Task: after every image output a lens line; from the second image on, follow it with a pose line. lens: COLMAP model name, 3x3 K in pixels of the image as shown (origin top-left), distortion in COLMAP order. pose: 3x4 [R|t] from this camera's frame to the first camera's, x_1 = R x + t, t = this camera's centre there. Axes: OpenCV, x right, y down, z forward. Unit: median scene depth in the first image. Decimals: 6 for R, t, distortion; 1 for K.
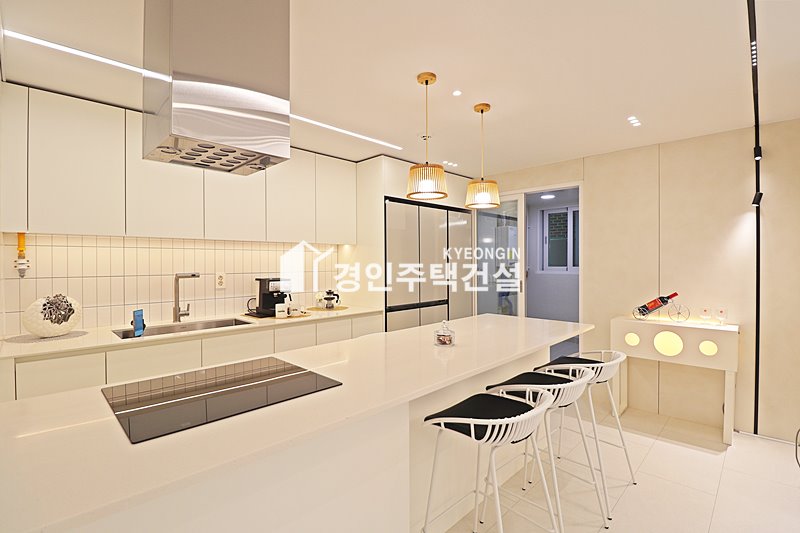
lens RADIAL K [[366.2, 0, 406.5], [0, 366.2, 264.6], [0, 0, 1]] dist [-0.012835, -0.006901]
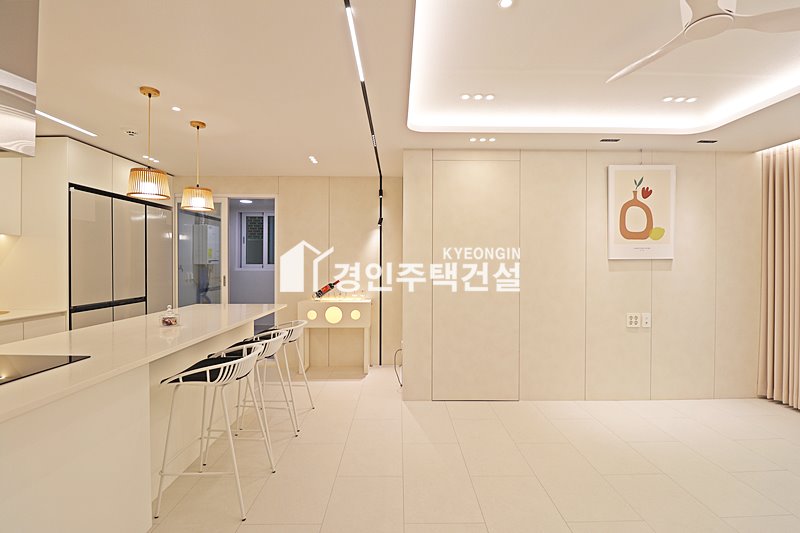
lens RADIAL K [[366.2, 0, 401.1], [0, 366.2, 265.5], [0, 0, 1]] dist [-0.012835, -0.006901]
pose [[0.706836, -0.000822, 0.707377, -0.129680], [-0.001013, 0.999997, 0.002174, 0.014176], [-0.707377, -0.002253, 0.706833, -0.232202]]
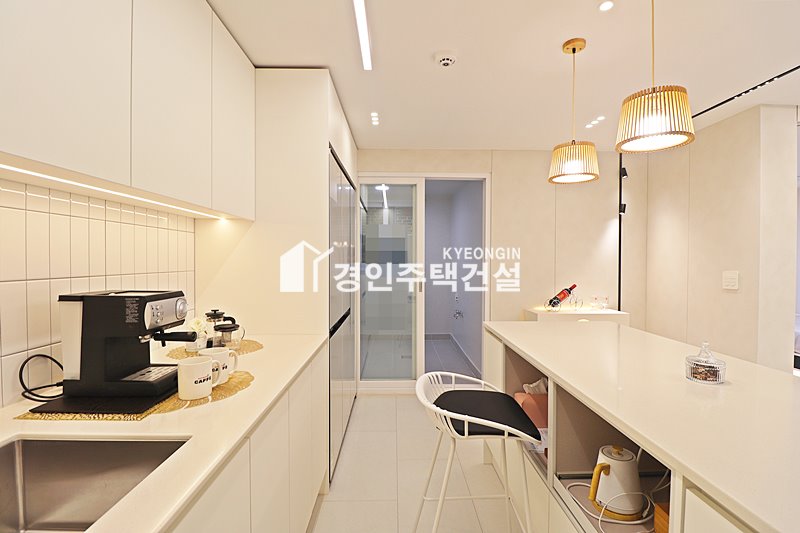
lens RADIAL K [[366.2, 0, 402.6], [0, 366.2, 265.3], [0, 0, 1]] dist [-0.012835, -0.006901]
pose [[0.698692, -0.005034, 0.715405, -0.467142], [0.002200, 0.999986, 0.004888, 0.010341], [-0.715419, -0.001842, 0.698693, 0.606120]]
